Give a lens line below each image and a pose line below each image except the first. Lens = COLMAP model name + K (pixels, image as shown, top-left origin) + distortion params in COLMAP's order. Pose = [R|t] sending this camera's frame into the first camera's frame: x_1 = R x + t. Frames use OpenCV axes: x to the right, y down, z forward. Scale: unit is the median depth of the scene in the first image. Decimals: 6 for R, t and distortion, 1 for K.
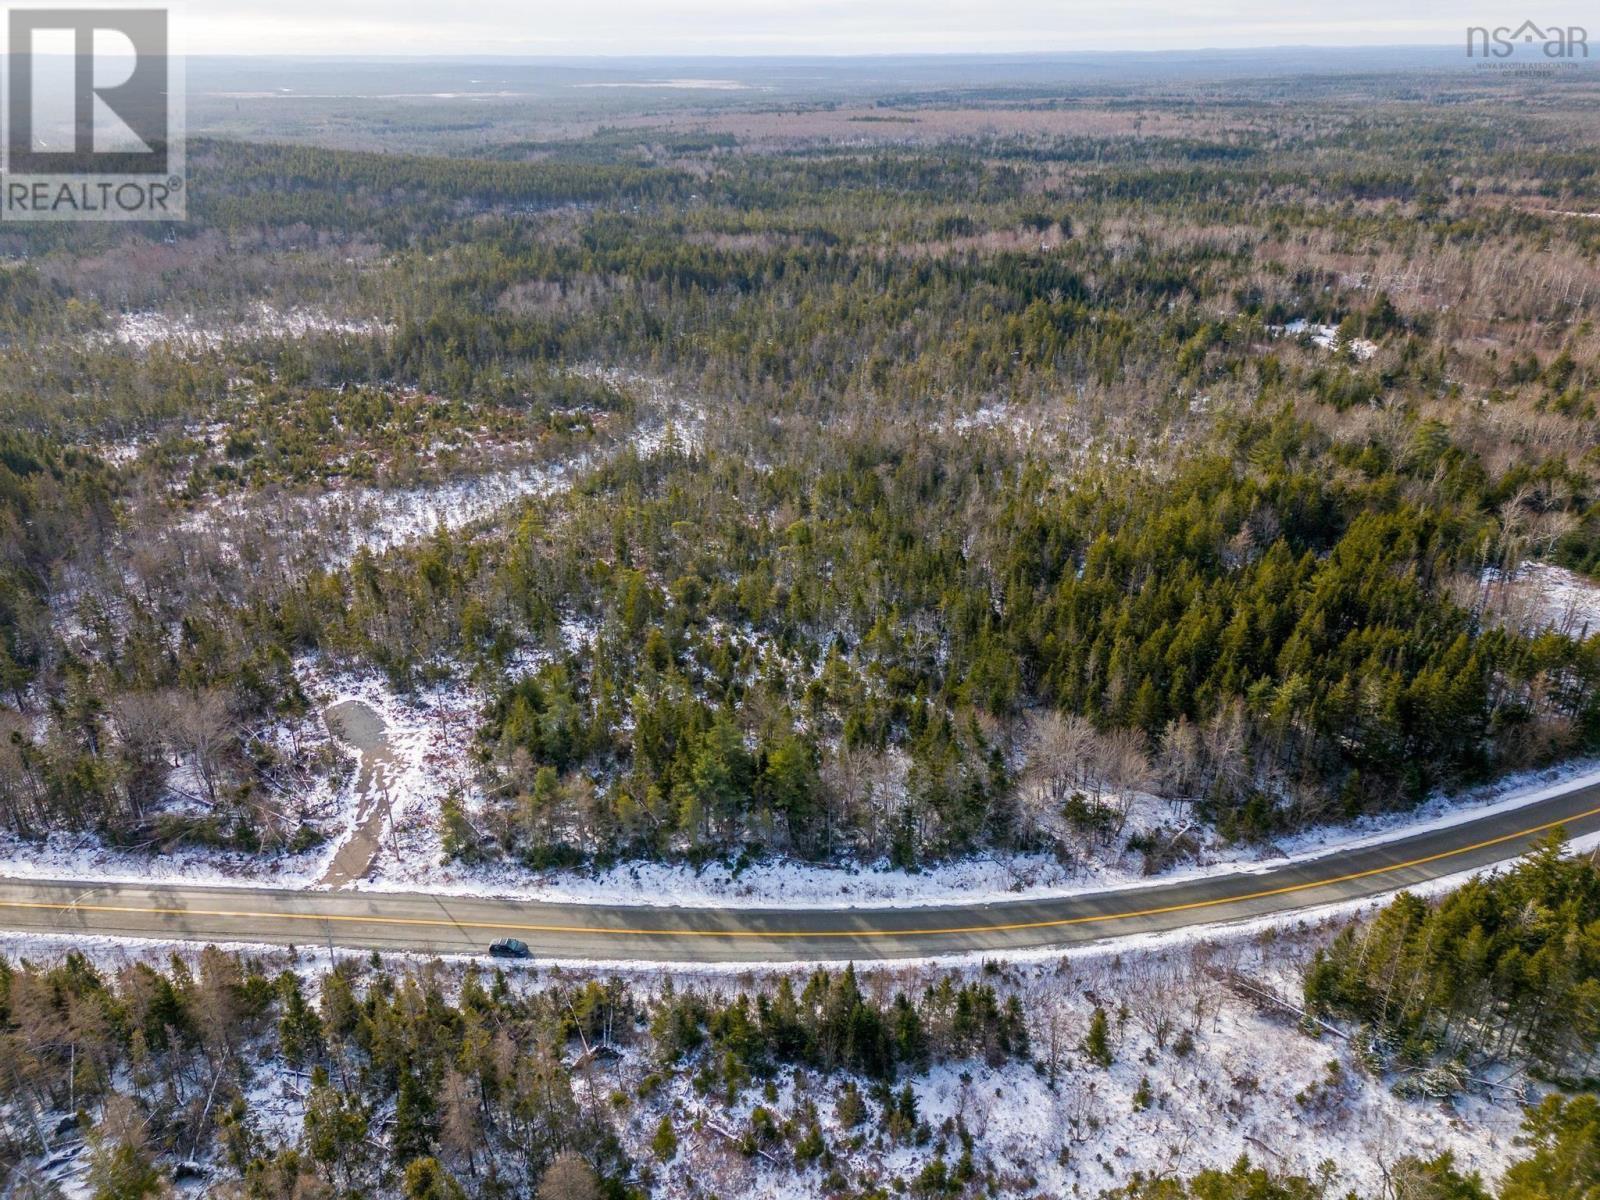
lens RADIAL K [[1159.1, 0, 797.9], [0, 1159.1, 589.9], [0, 0, 1]] dist [0.071611, -0.050057]
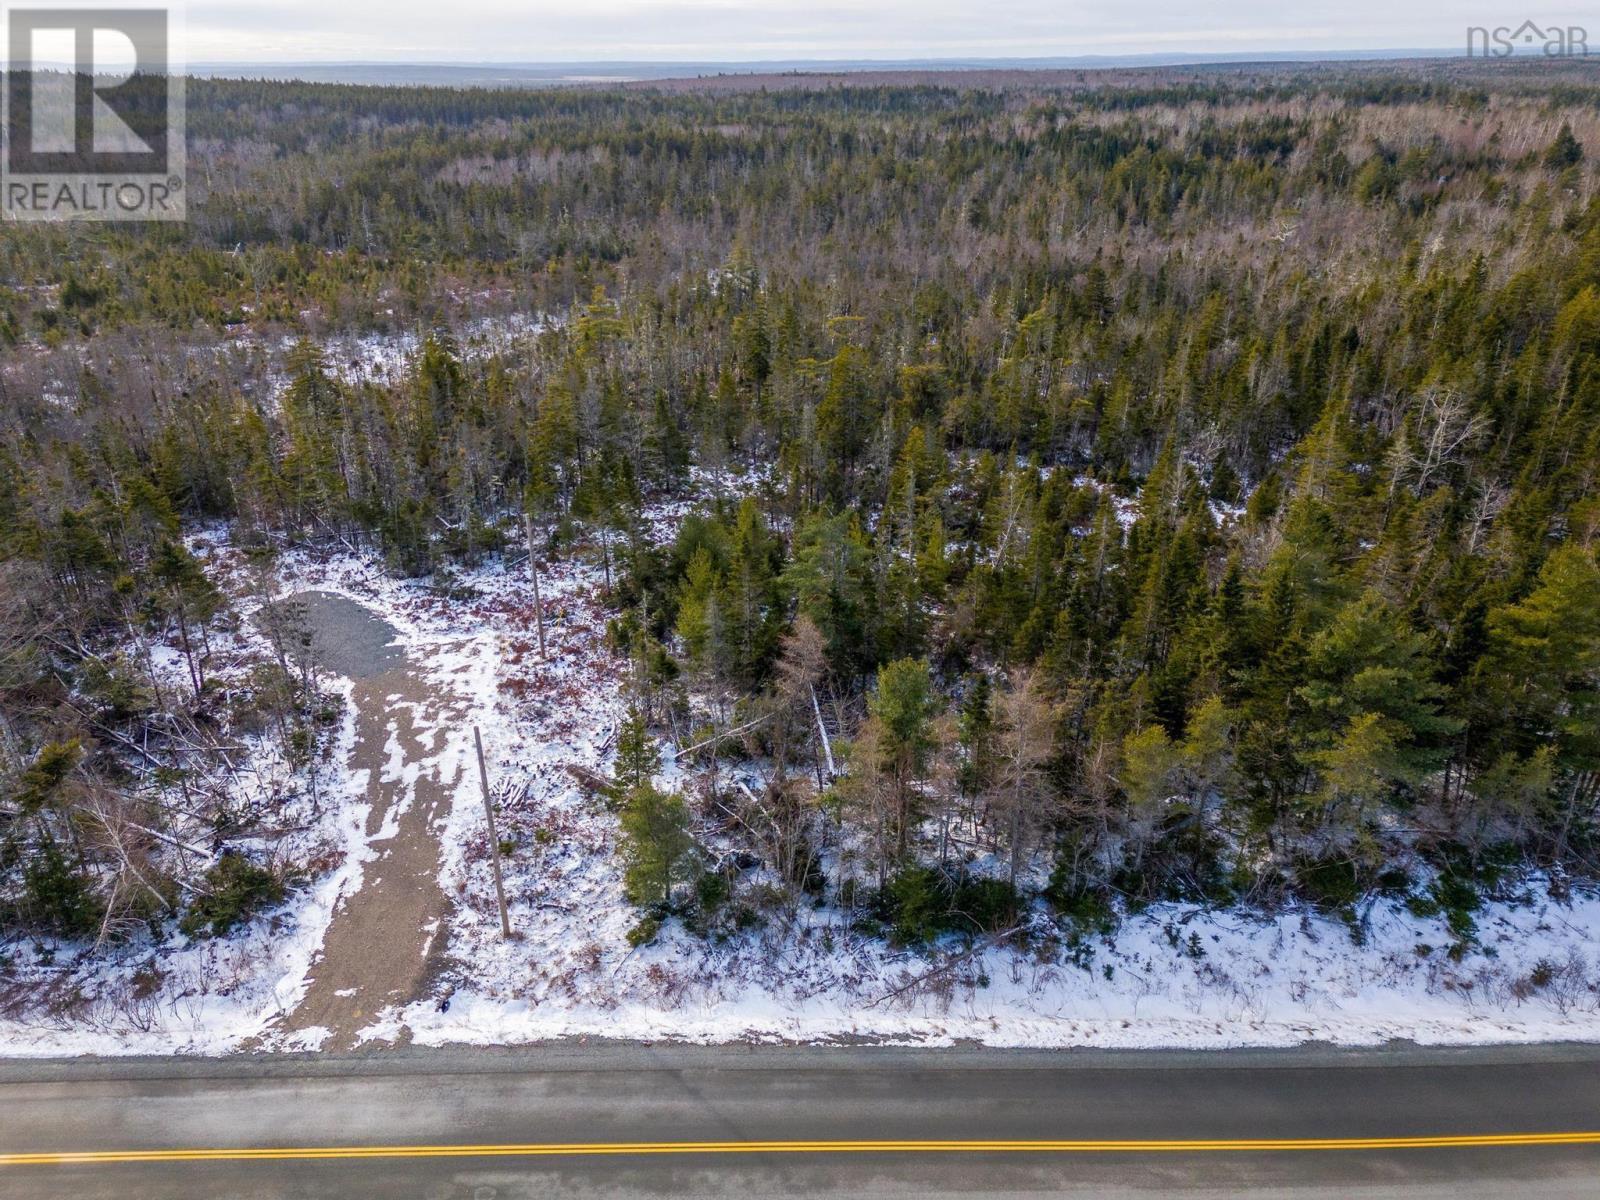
lens RADIAL K [[1159.1, 0, 797.8], [0, 1159.1, 601.6], [0, 0, 1]] dist [0.071611, -0.050057]
pose [[0.996376, -0.038912, 0.075642, -0.271045], [0.038697, 0.999242, 0.004307, 0.128317], [-0.075752, -0.001364, 0.997126, 0.626809]]
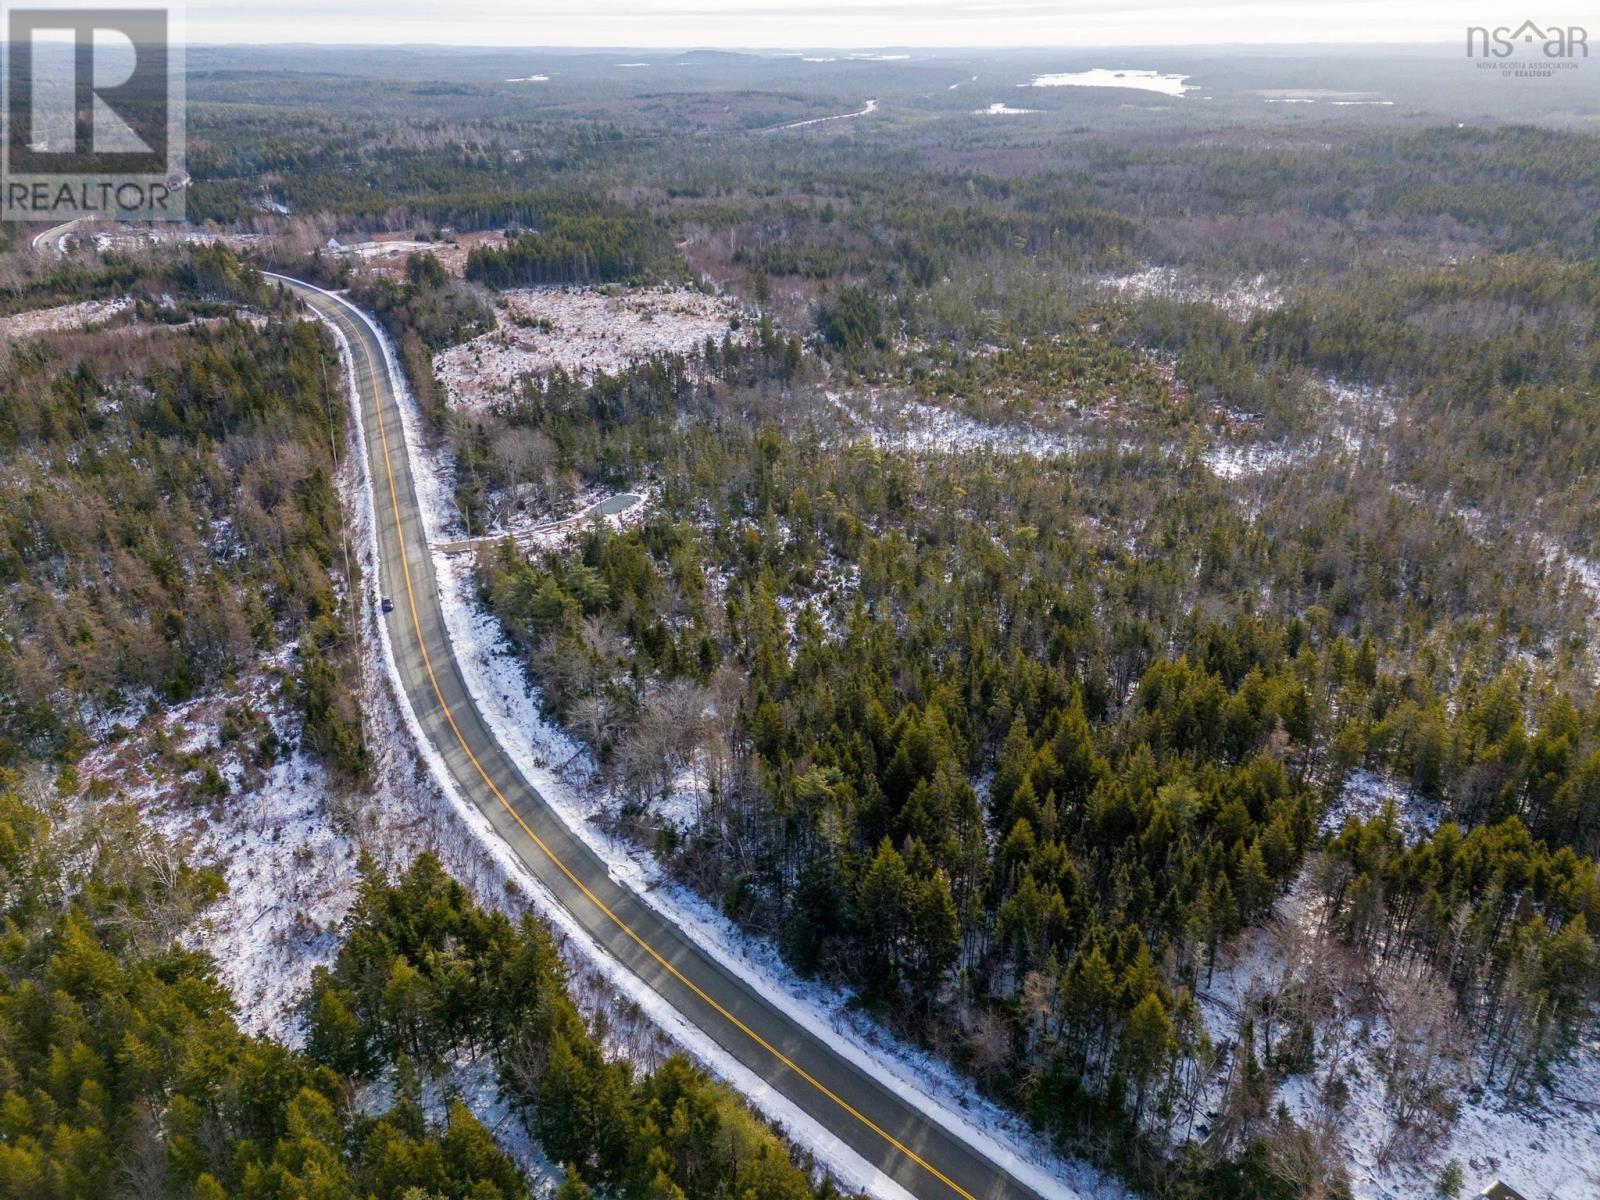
lens RADIAL K [[1159.1, 0, 802.8], [0, 1159.1, 609.1], [0, 0, 1]] dist [0.071611, -0.050057]
pose [[0.429640, 0.397087, -0.811007, 1.105438], [-0.377781, 0.894790, 0.237975, -0.237404], [0.820177, 0.204140, 0.534449, 0.540443]]
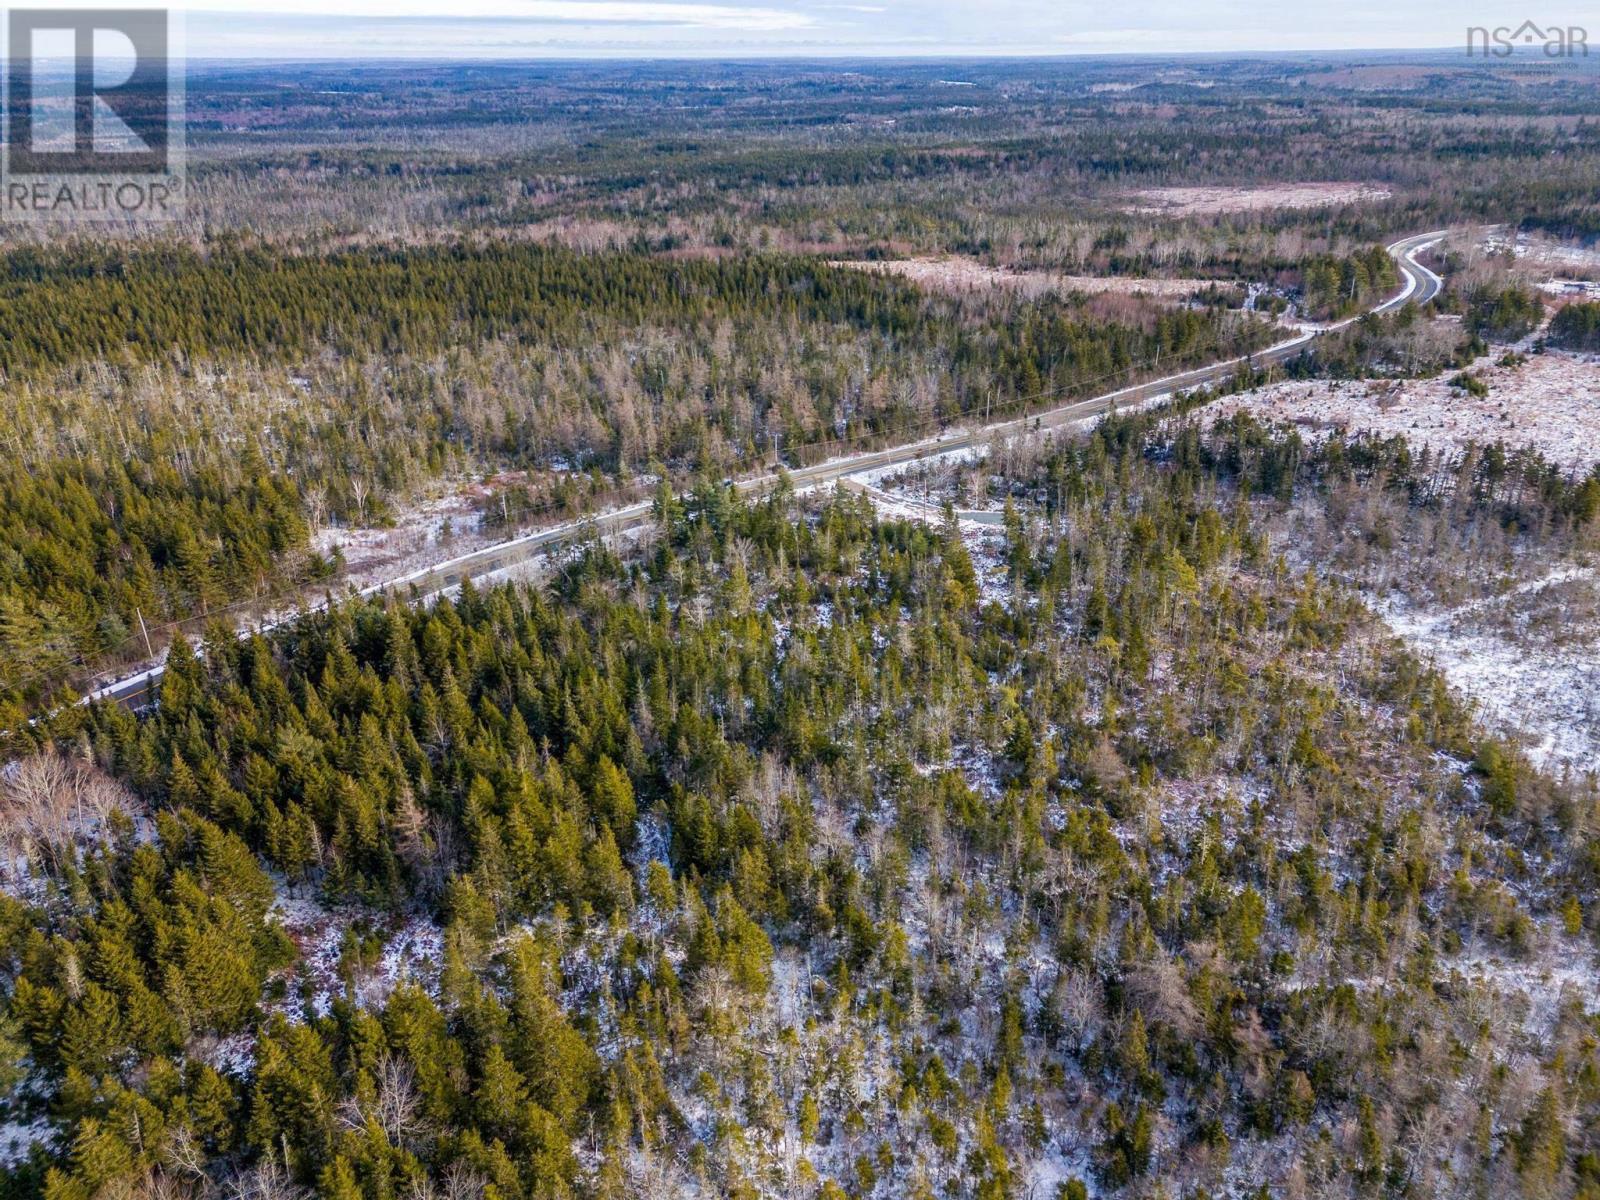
lens RADIAL K [[1159.1, 0, 798.6], [0, 1159.1, 599.6], [0, 0, 1]] dist [0.071611, -0.050057]
pose [[-0.775379, 0.276247, -0.567869, 0.766446], [-0.254060, 0.686799, 0.681000, -0.859326], [0.578136, 0.672306, -0.462346, 1.880965]]
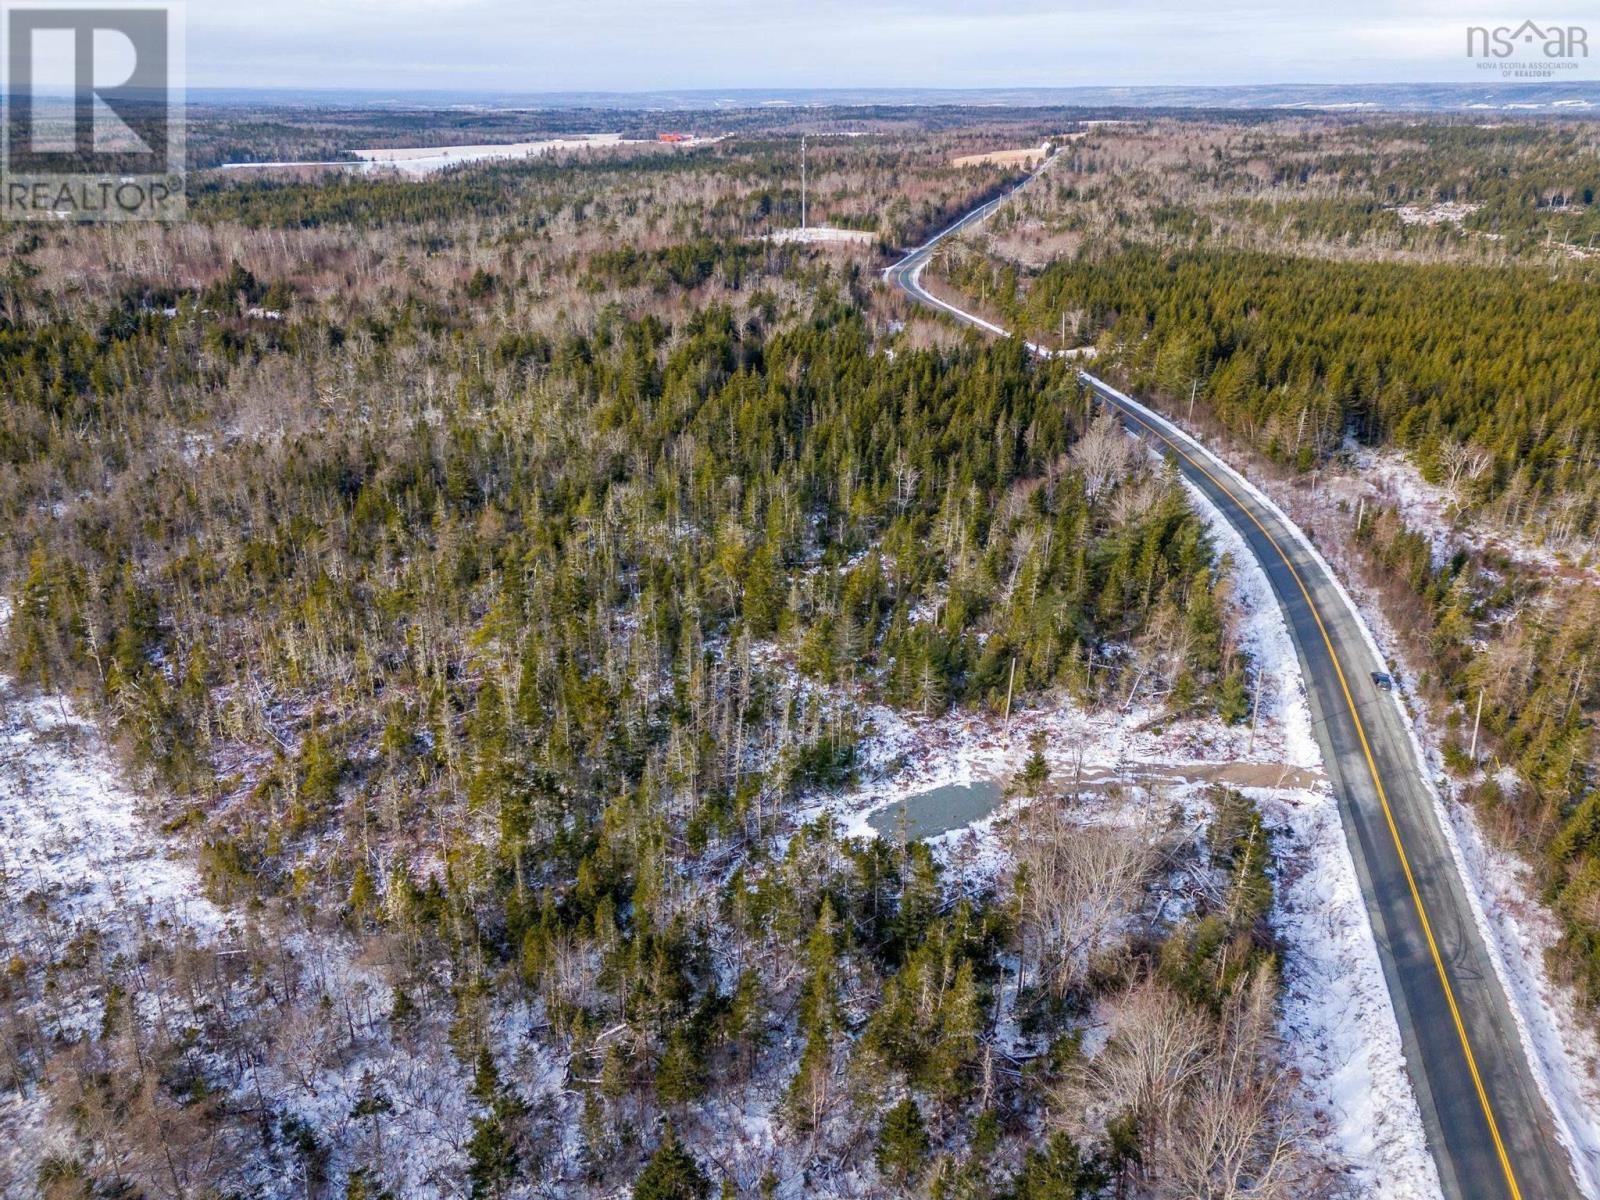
lens RADIAL K [[1159.1, 0, 799.1], [0, 1159.1, 594.7], [0, 0, 1]] dist [0.071611, -0.050057]
pose [[0.178163, -0.389505, 0.903628, -1.145788], [0.415909, 0.862066, 0.289588, -0.272226], [-0.891783, 0.324234, 0.315587, 0.969457]]
